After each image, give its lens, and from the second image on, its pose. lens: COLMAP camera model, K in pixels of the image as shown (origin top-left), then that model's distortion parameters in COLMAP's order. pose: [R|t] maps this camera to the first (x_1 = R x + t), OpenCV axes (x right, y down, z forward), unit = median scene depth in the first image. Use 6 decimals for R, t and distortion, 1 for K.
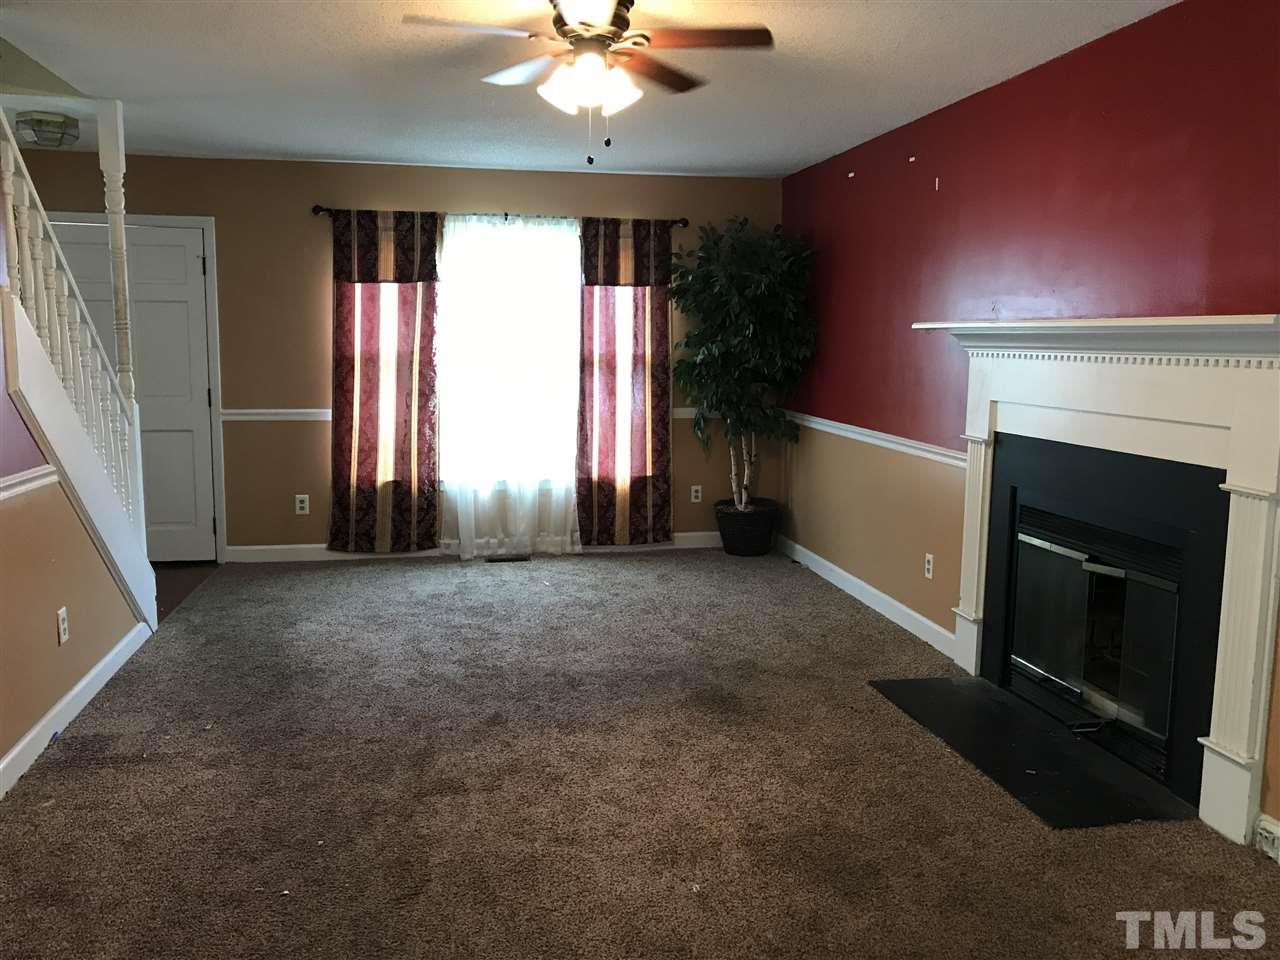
lens RADIAL K [[1042.5, 0, 640.0], [0, 1042.5, 480.0], [0, 0, 1]] dist [0.045222, -0.058469]
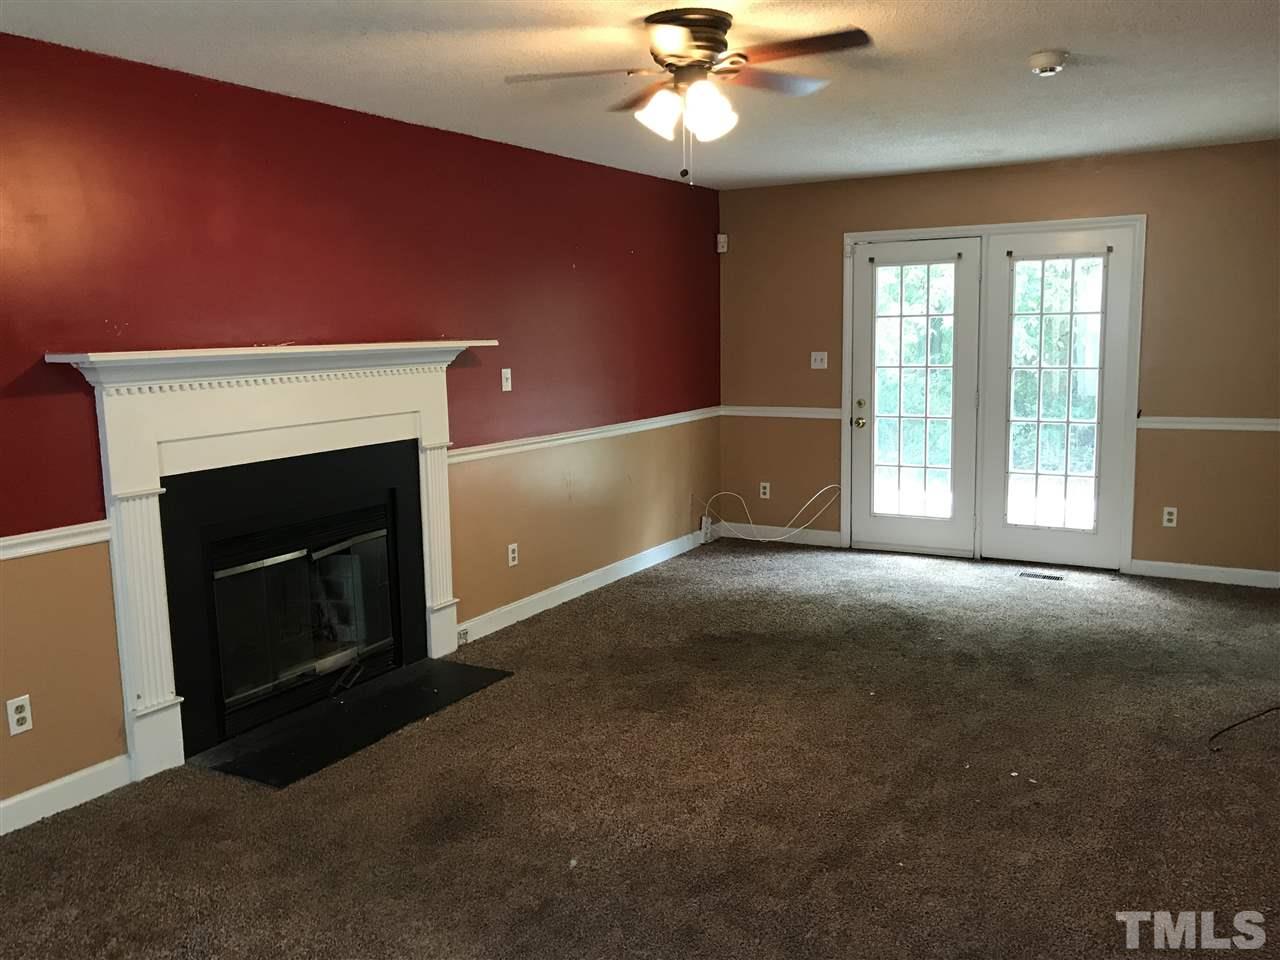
lens RADIAL K [[1042.5, 0, 640.0], [0, 1042.5, 480.0], [0, 0, 1]] dist [0.045222, -0.058469]
pose [[-0.746304, -0.090084, 0.659481, -0.611103], [0.105206, 0.962379, 0.250515, -0.256264], [-0.657238, 0.256342, -0.708750, 1.595961]]
